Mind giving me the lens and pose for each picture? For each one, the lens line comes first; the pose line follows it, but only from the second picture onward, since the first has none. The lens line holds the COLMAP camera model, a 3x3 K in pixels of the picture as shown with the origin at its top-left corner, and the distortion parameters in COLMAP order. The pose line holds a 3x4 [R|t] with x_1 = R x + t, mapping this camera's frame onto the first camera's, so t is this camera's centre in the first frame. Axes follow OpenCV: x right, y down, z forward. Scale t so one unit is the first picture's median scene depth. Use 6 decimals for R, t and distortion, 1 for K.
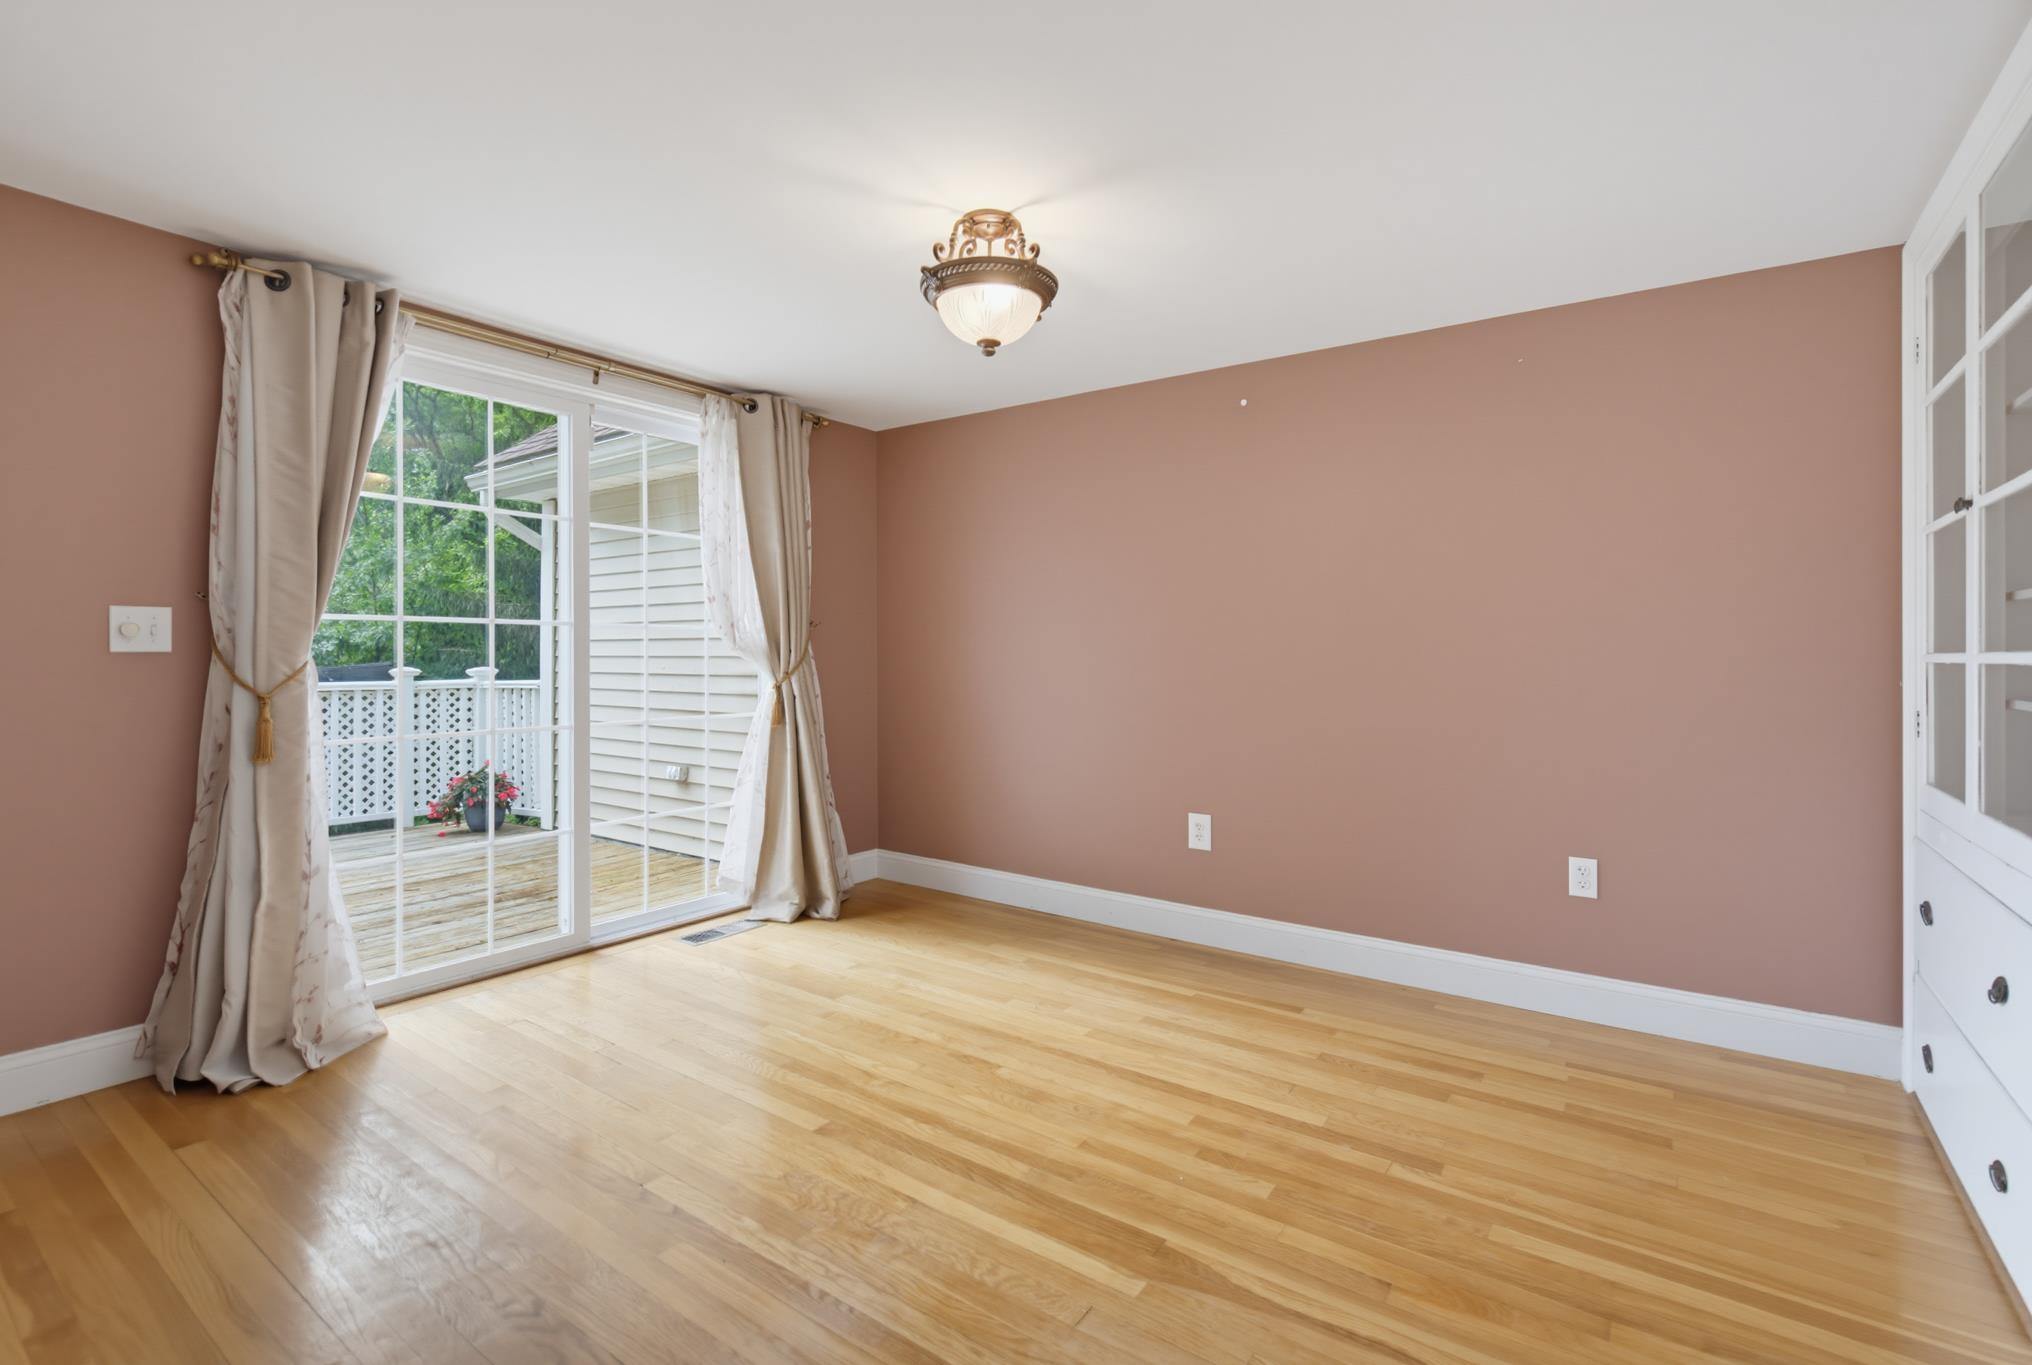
lens RADIAL K [[920.1, 0, 1014.6], [0, 920.1, 671.6], [0, 0, 1]] dist [0.003787, -0.001372]
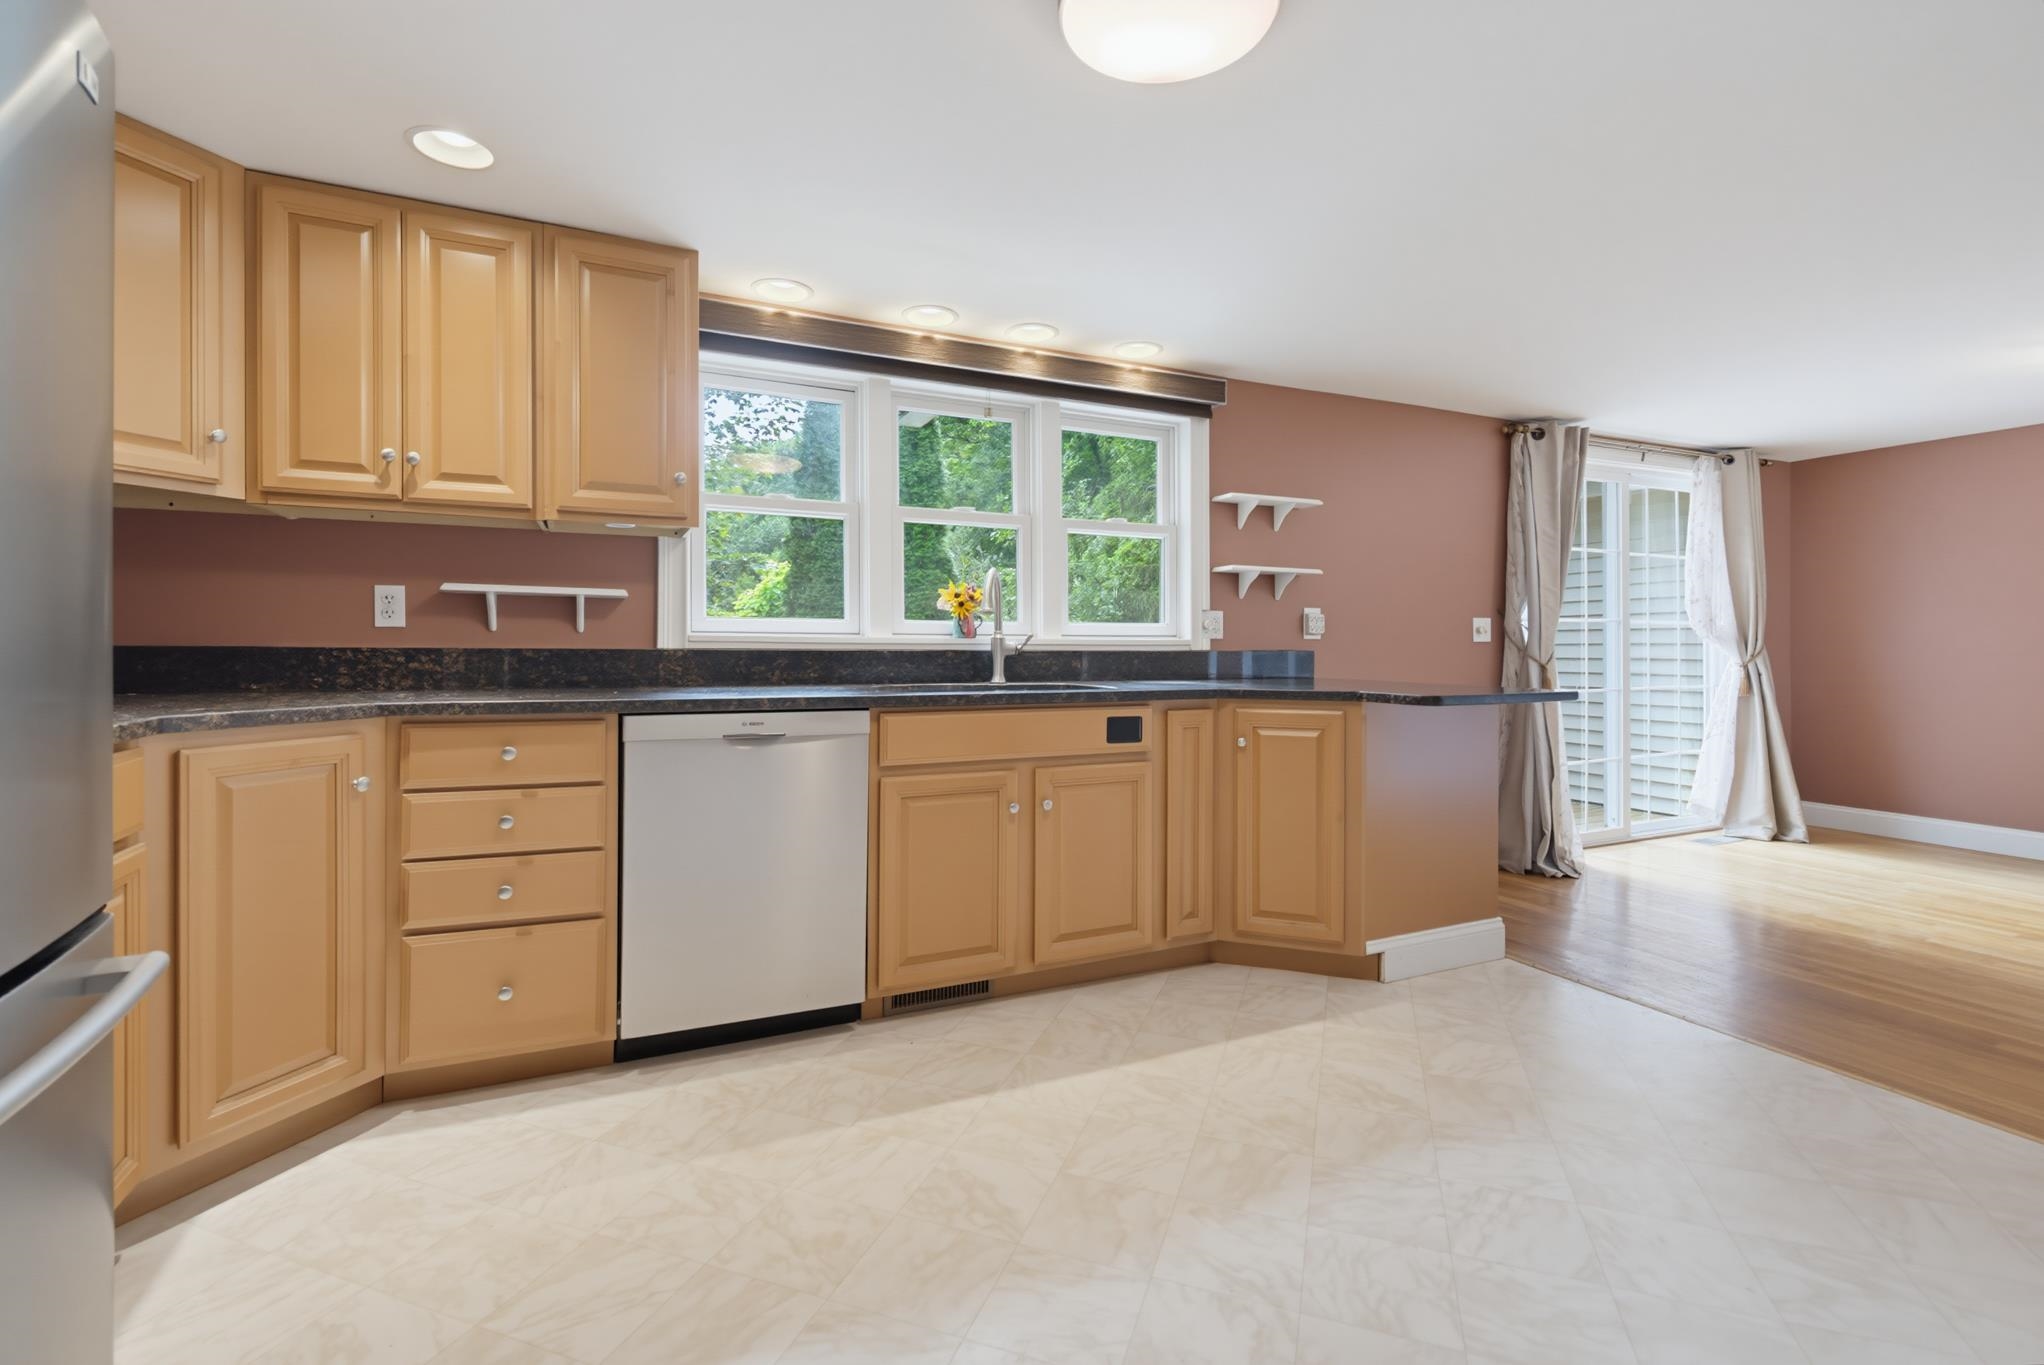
lens RADIAL K [[925.5, 0, 1015.4], [0, 925.5, 656.8], [0, 0, 1]] dist [0.003787, -0.001372]
pose [[0.875274, -0.000133, -0.483628, -0.618685], [-0.002855, 0.999981, -0.005442, 0.016075], [0.483619, 0.006144, 0.875257, -0.805444]]
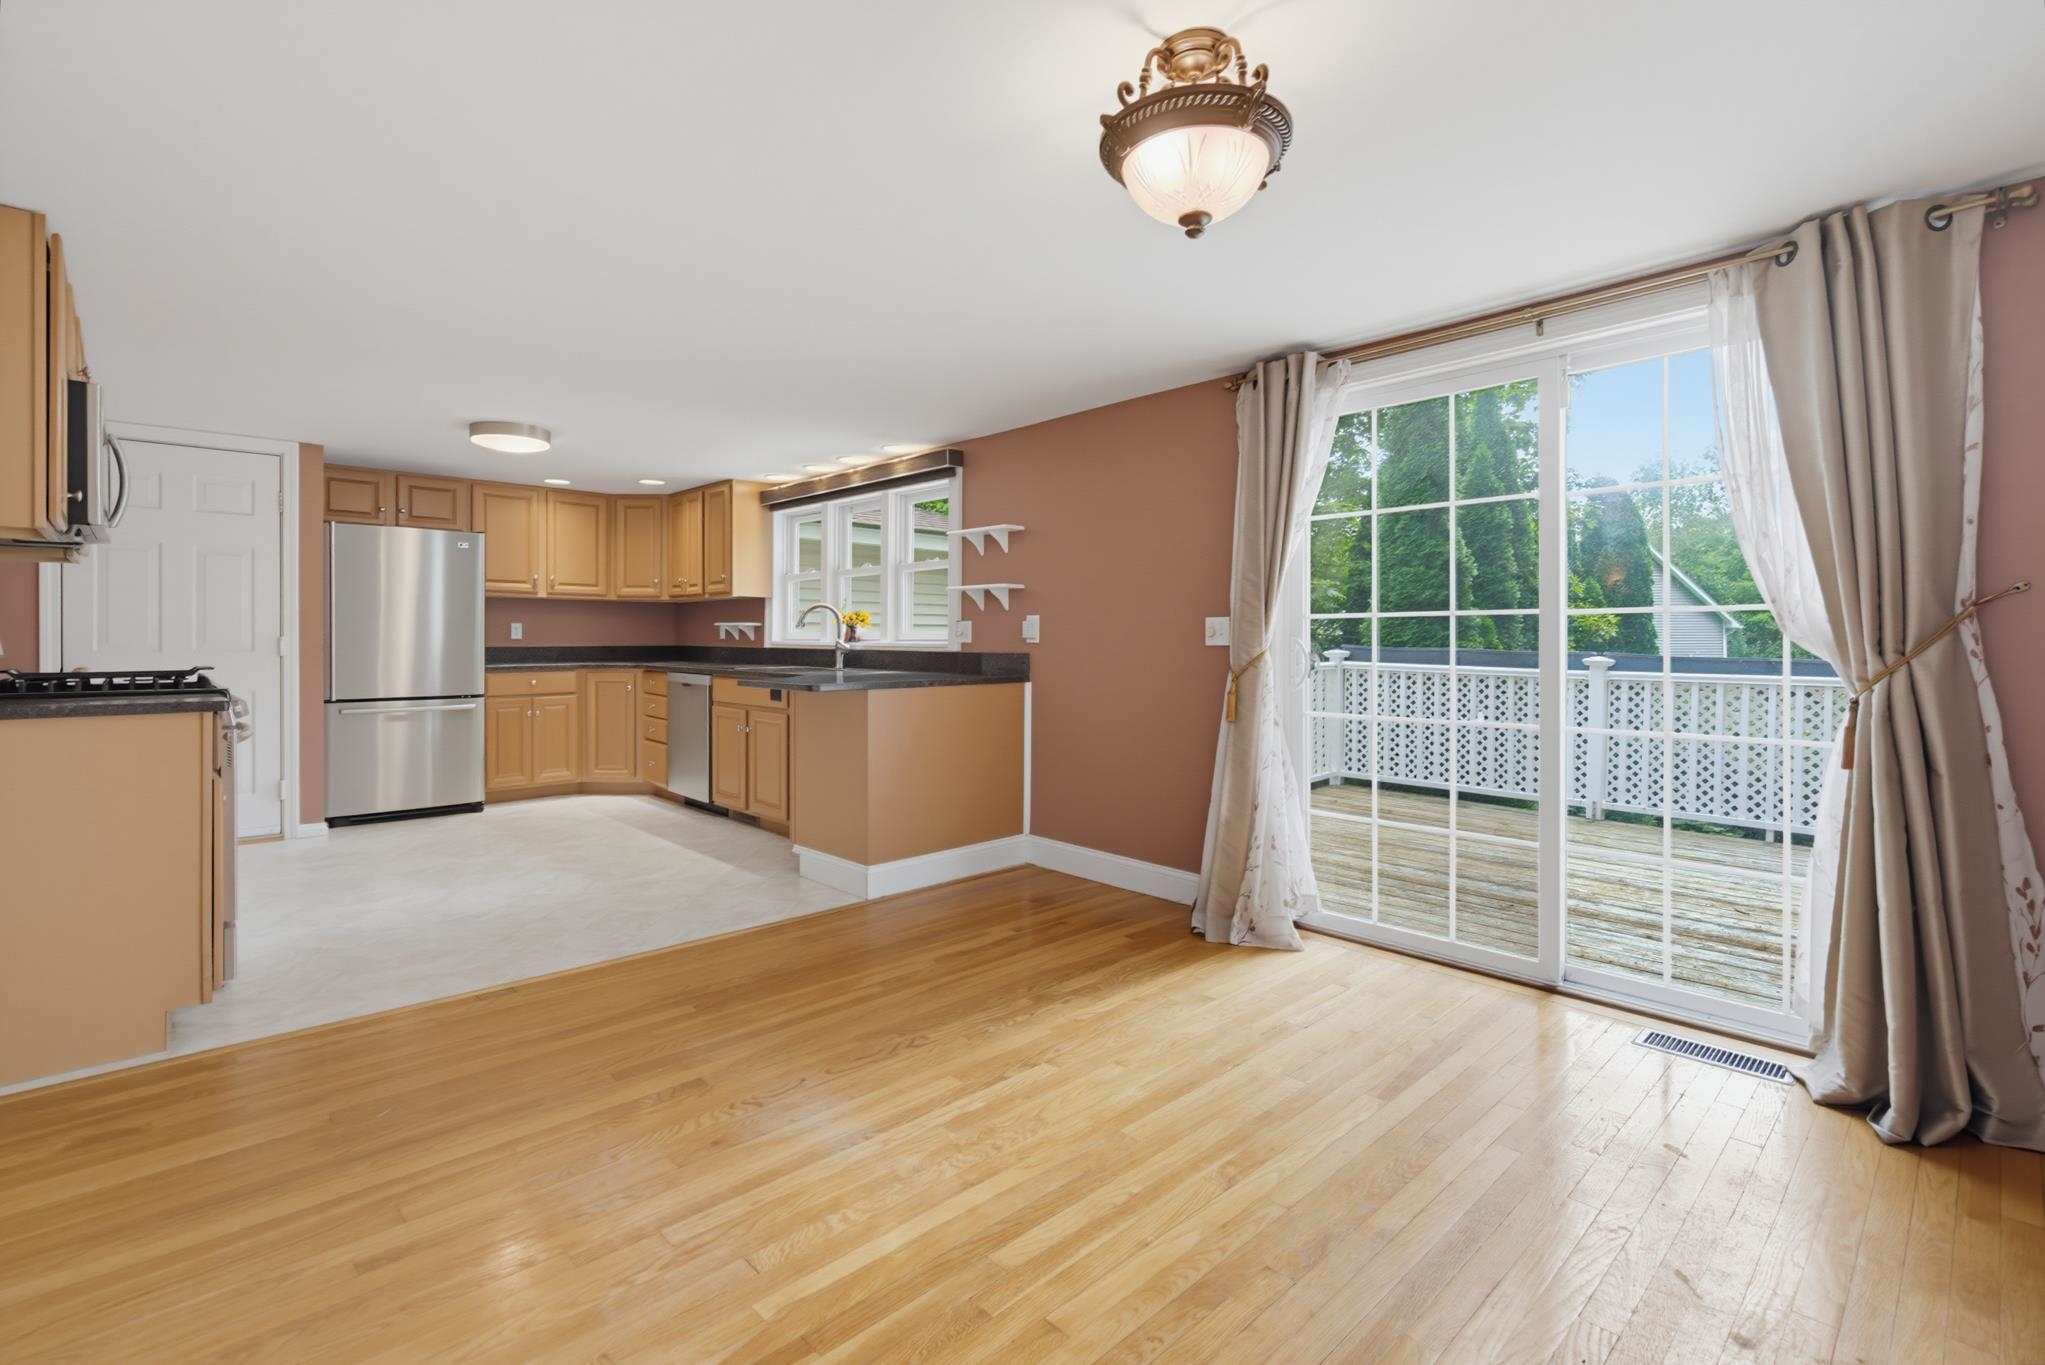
lens RADIAL K [[926.0, 0, 1024.9], [0, 926.0, 644.2], [0, 0, 1]] dist [0.003787, -0.001372]
pose [[-0.182575, -0.001147, -0.983191, 0.495916], [-0.014659, 0.999891, 0.001556, -0.014333], [0.983083, 0.014696, -0.182572, 0.687167]]
